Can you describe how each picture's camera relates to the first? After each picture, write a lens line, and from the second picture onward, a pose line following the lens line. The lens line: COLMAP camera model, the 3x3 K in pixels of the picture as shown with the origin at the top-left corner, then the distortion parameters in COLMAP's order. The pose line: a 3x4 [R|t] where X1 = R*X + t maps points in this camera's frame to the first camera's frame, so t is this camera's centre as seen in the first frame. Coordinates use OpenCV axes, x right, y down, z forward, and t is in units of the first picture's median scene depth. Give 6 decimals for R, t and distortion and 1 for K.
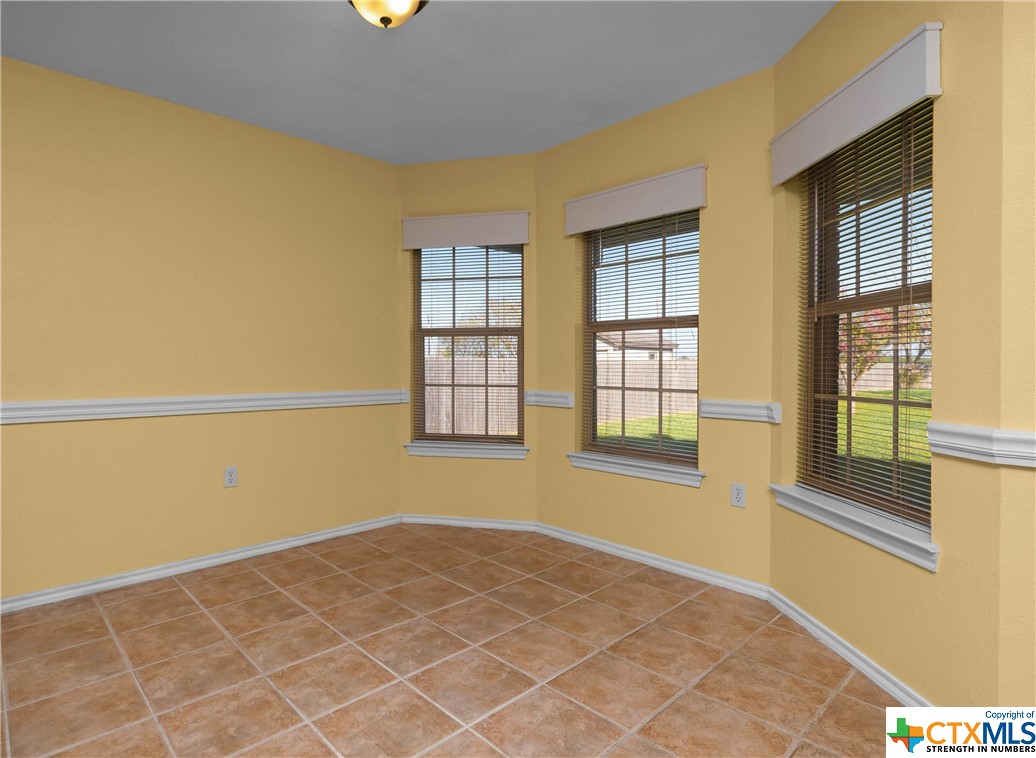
lens RADIAL K [[544.3, 0, 514.2], [0, 544.3, 374.5], [0, 0, 1]] dist [-0.002970, -0.000265]
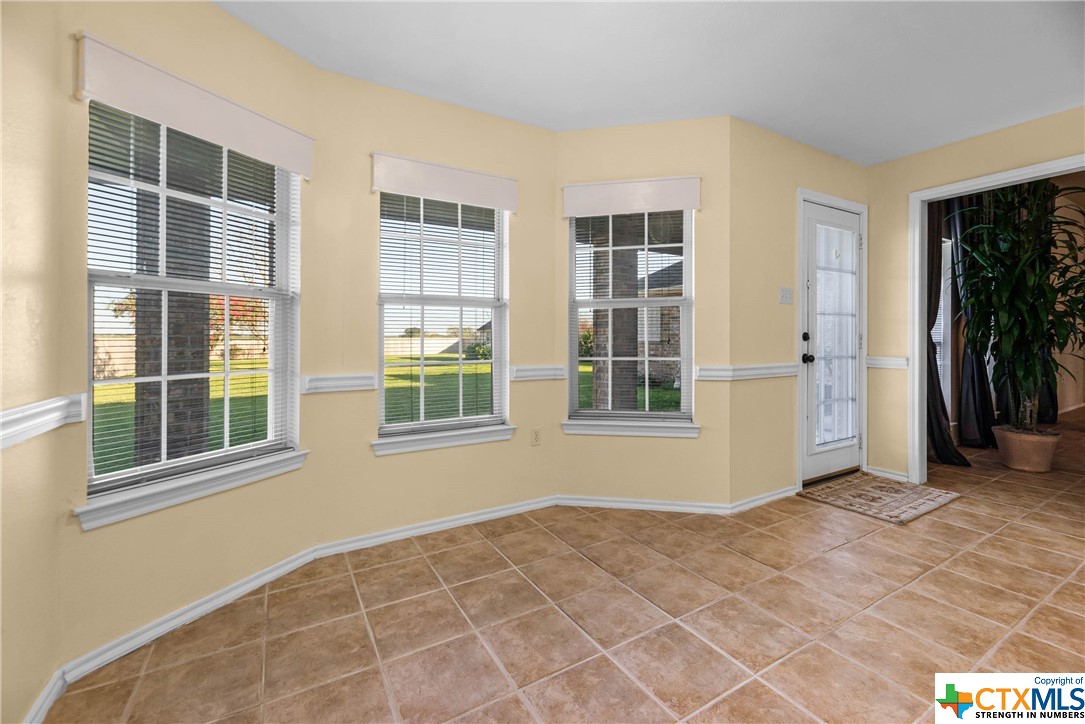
lens RADIAL K [[453.2, 0, 547.3], [0, 453.2, 331.8], [0, 0, 1]] dist [-0.005860, 0.002544]
pose [[0.246133, 0.013941, 0.969136, -0.704276], [0.020556, 0.999597, -0.019600, 0.002725], [-0.969018, 0.024746, 0.245747, 0.793414]]
